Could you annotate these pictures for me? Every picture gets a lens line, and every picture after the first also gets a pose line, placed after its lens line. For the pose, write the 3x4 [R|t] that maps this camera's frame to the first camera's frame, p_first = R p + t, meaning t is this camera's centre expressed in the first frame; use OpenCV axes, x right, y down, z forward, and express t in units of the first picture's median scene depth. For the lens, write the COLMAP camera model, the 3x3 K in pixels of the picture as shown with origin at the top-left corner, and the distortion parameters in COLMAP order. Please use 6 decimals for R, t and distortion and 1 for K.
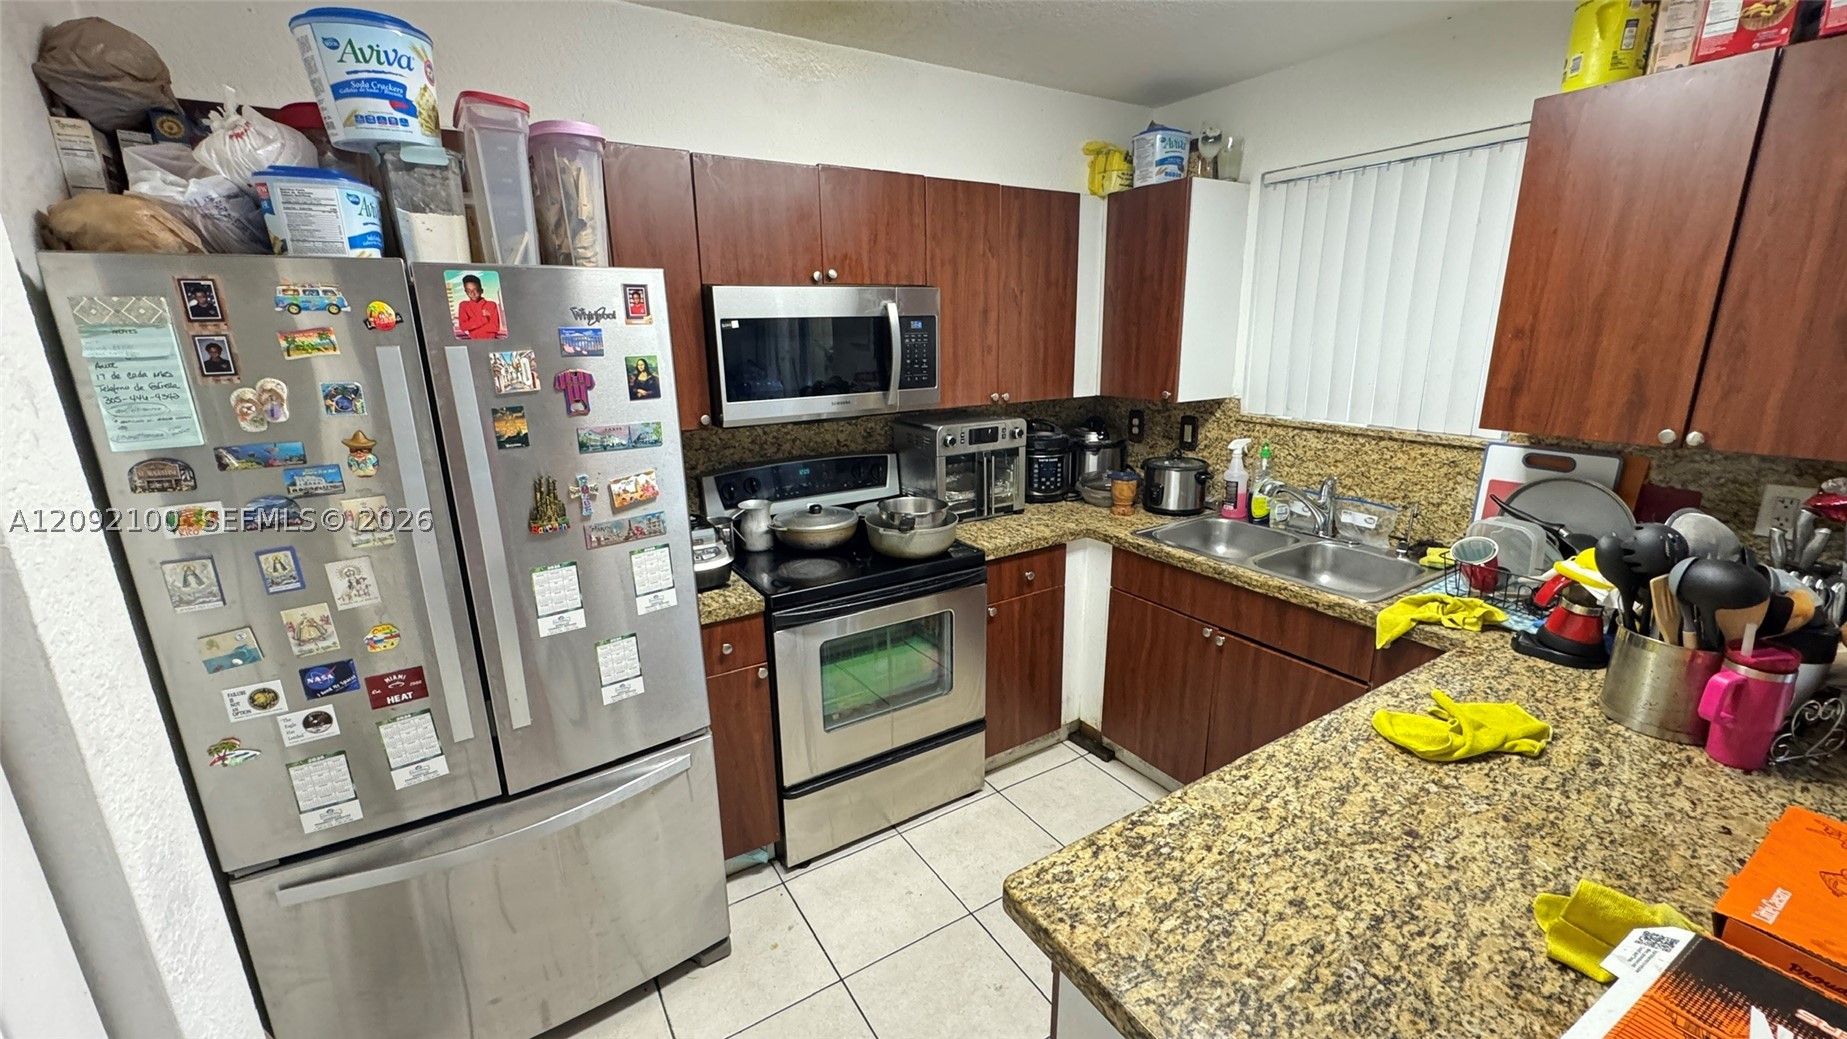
lens RADIAL K [[740.4, 0, 921.2], [0, 740.4, 518.2], [0, 0, 1]] dist [0.000194, 0.000402]
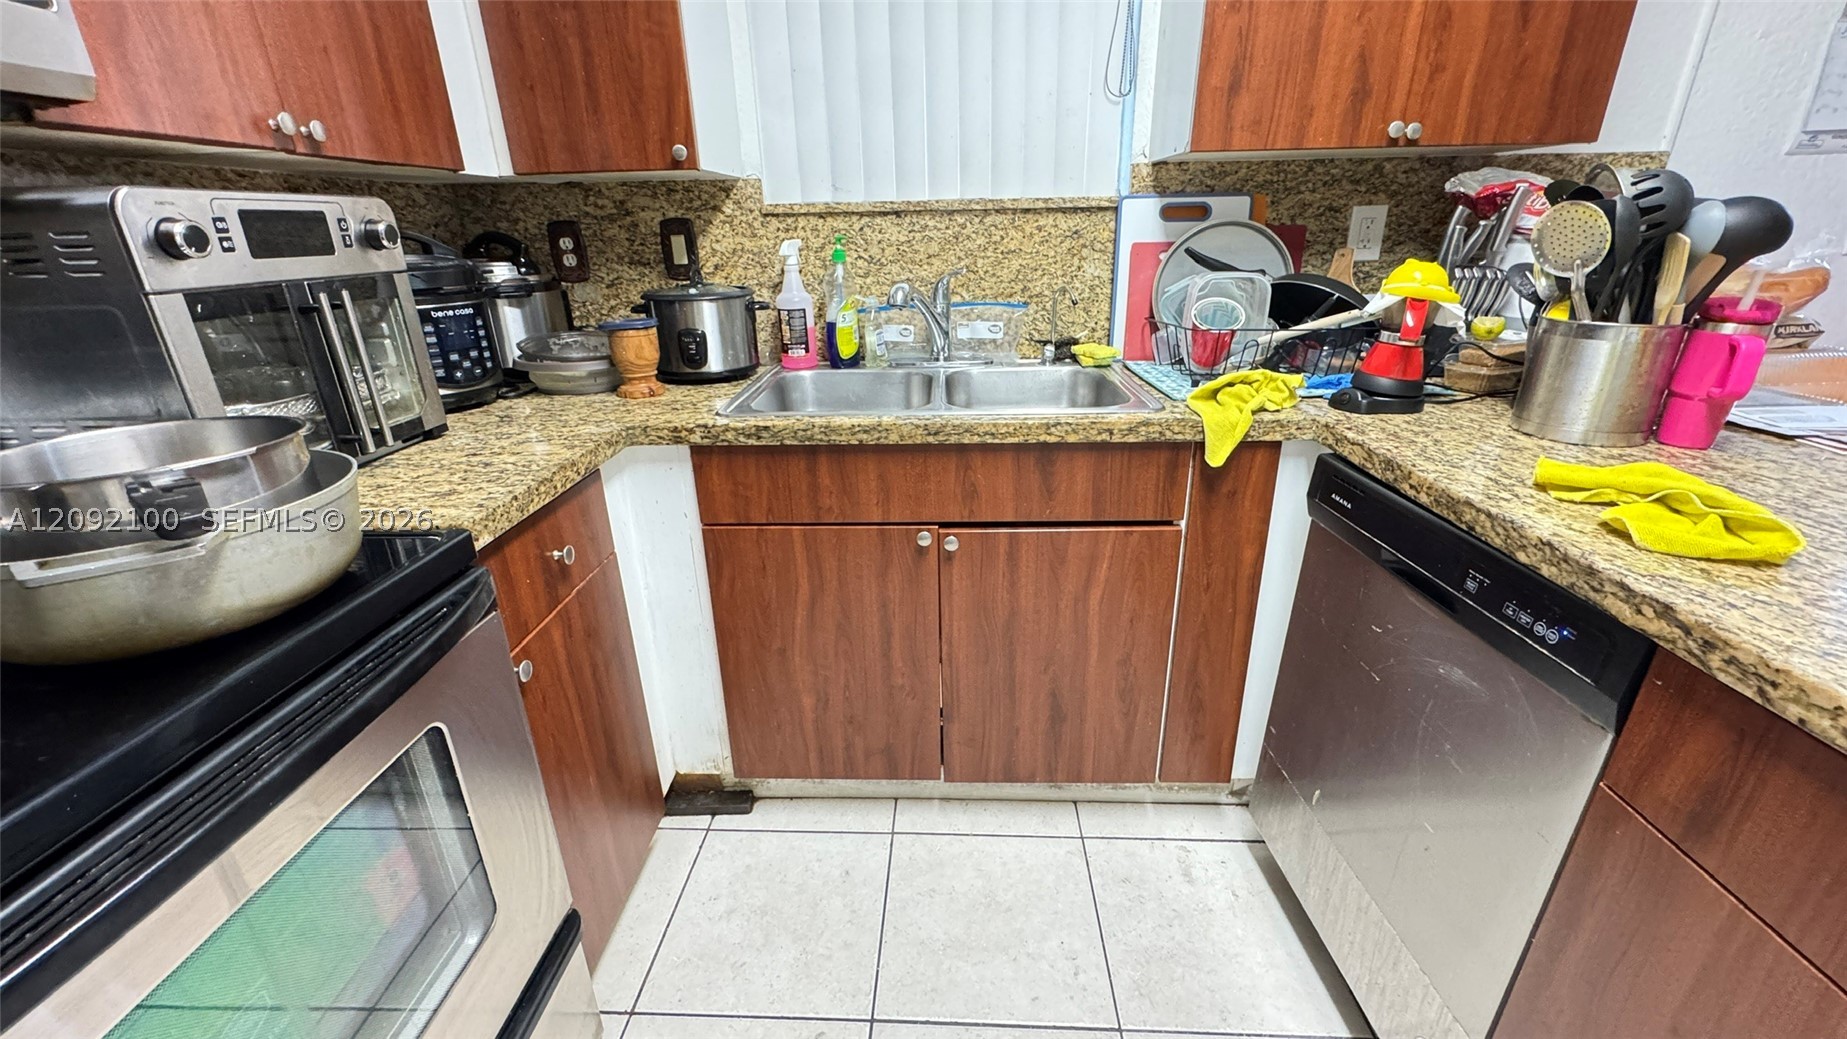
lens RADIAL K [[740.4, 0, 923.4], [0, 740.4, 518.6], [0, 0, 1]] dist [0.000194, 0.000402]
pose [[0.563424, -0.299184, 0.770093, -0.062793], [0.219285, 0.952848, 0.209749, 0.012119], [-0.796535, 0.050692, 0.602464, 0.574606]]
